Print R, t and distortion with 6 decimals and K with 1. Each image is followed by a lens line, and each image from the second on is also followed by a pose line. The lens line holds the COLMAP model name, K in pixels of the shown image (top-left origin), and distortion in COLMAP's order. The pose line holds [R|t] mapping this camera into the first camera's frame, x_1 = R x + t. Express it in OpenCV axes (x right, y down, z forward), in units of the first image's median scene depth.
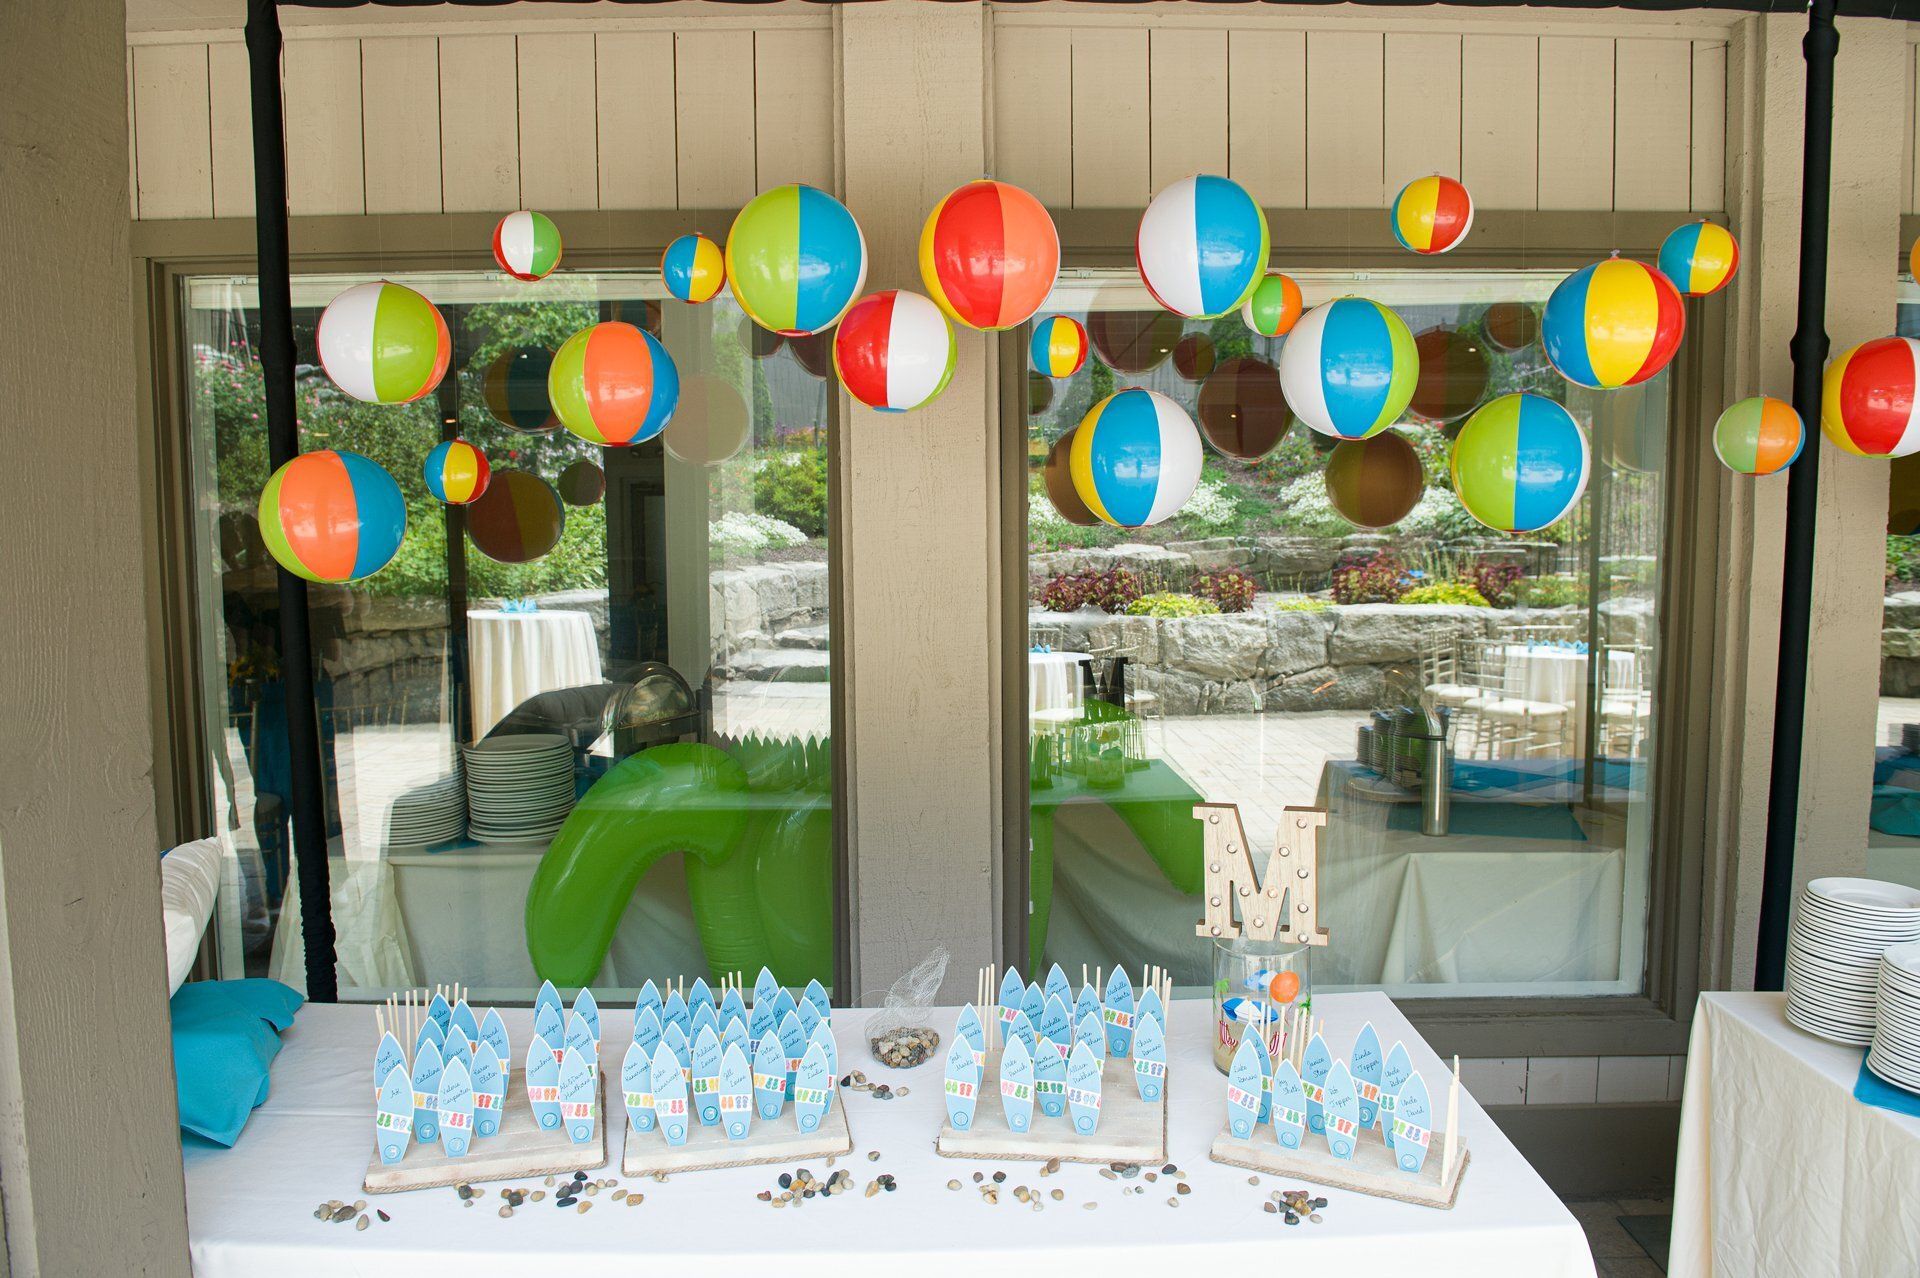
lens RADIAL K [[1636.2, 0, 960.0], [0, 1636.2, 639.0], [0, 0, 1]] dist [-0.061483, -0.056473]
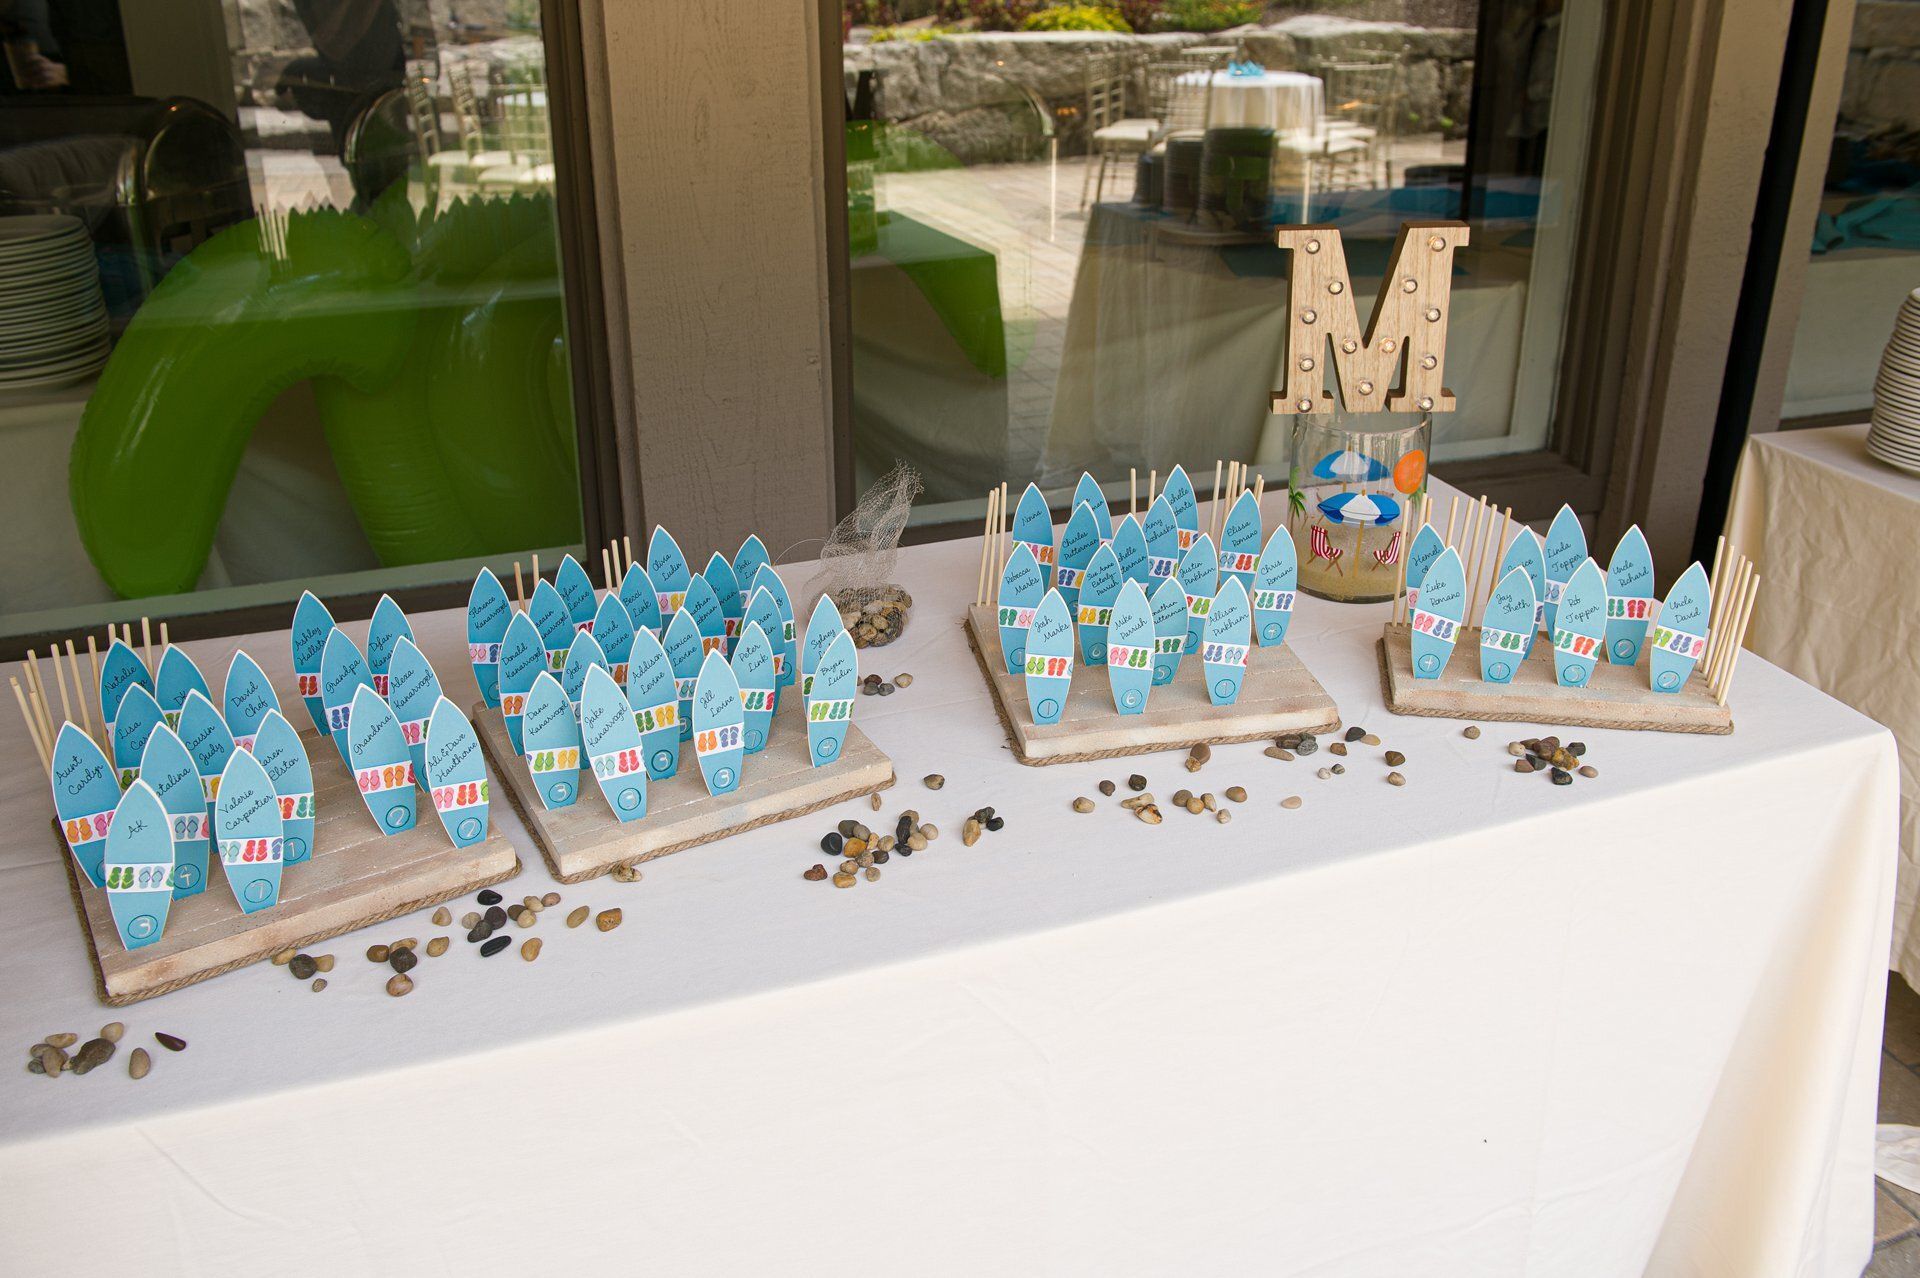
lens RADIAL K [[1666.6, 0, 960.0], [0, 1666.6, 639.0], [0, 0, 1]] dist [-0.021781, -0.022071]
pose [[0.925033, -0.138693, 0.353665, -0.275786], [0.029571, 0.954436, 0.296947, 0.057732], [-0.378735, -0.264228, 0.886986, 0.398558]]
